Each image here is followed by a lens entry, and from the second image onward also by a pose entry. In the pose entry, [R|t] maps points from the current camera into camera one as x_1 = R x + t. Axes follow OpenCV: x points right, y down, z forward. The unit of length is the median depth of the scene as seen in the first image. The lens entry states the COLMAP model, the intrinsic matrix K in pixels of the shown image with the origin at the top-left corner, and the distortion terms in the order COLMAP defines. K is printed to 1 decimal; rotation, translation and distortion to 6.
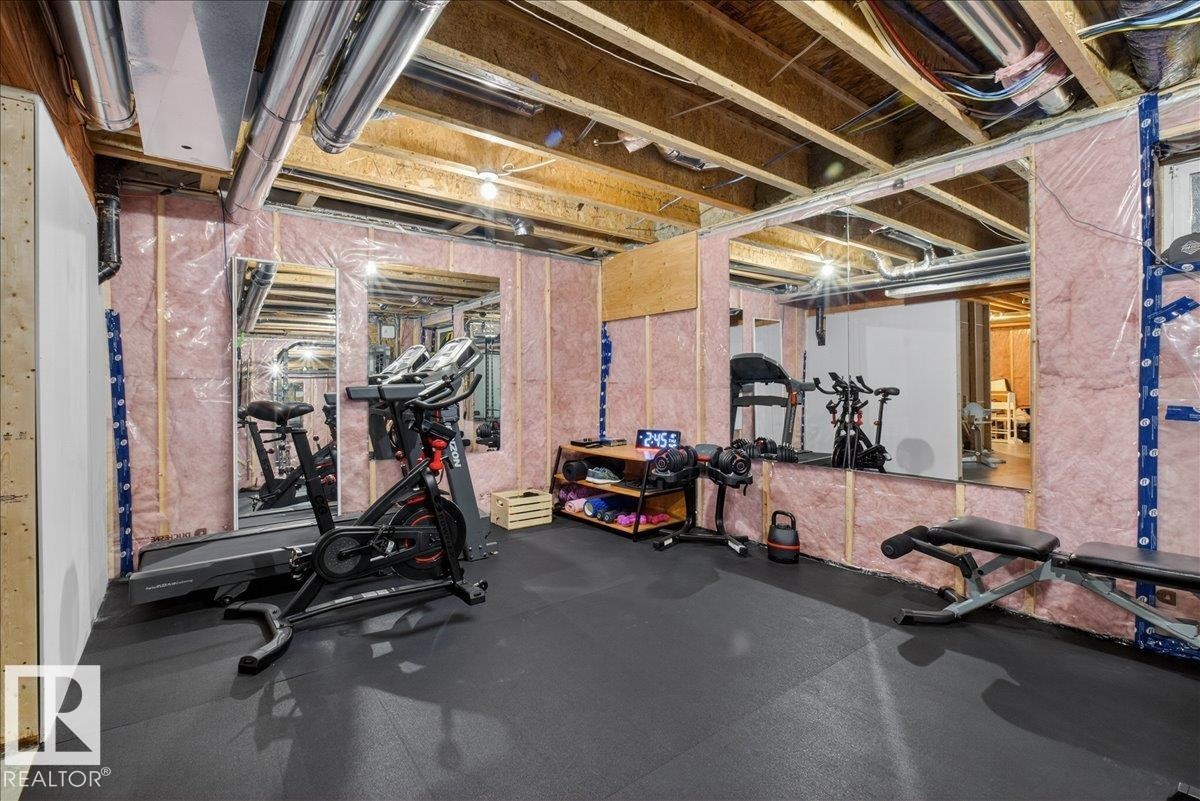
lens RADIAL K [[532.7, 0, 589.9], [0, 532.7, 390.3], [0, 0, 1]] dist [-0.009695, 0.004164]
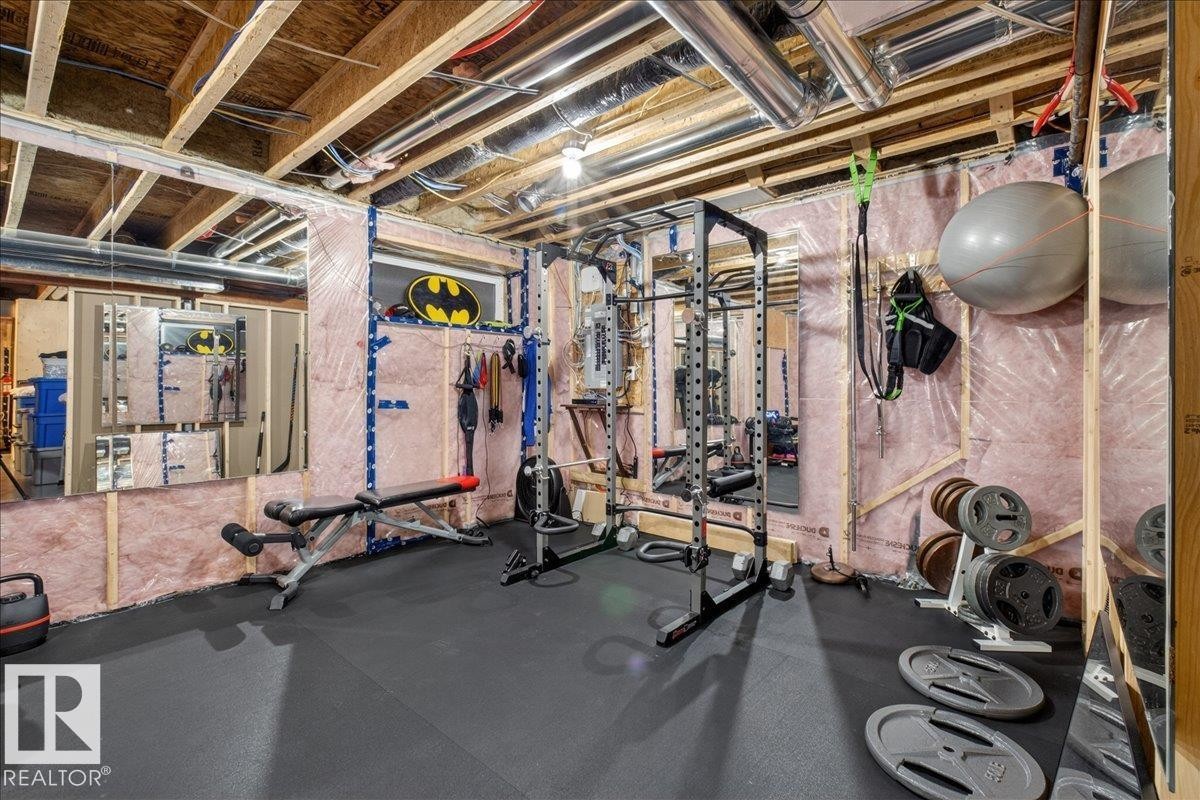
lens RADIAL K [[532.7, 0, 592.8], [0, 532.7, 393.2], [0, 0, 1]] dist [-0.009695, 0.004164]
pose [[-0.189526, -0.003973, 0.981868, -0.622341], [0.004652, 0.999977, 0.004944, 0.002150], [-0.981865, 0.005504, -0.189503, 0.618043]]
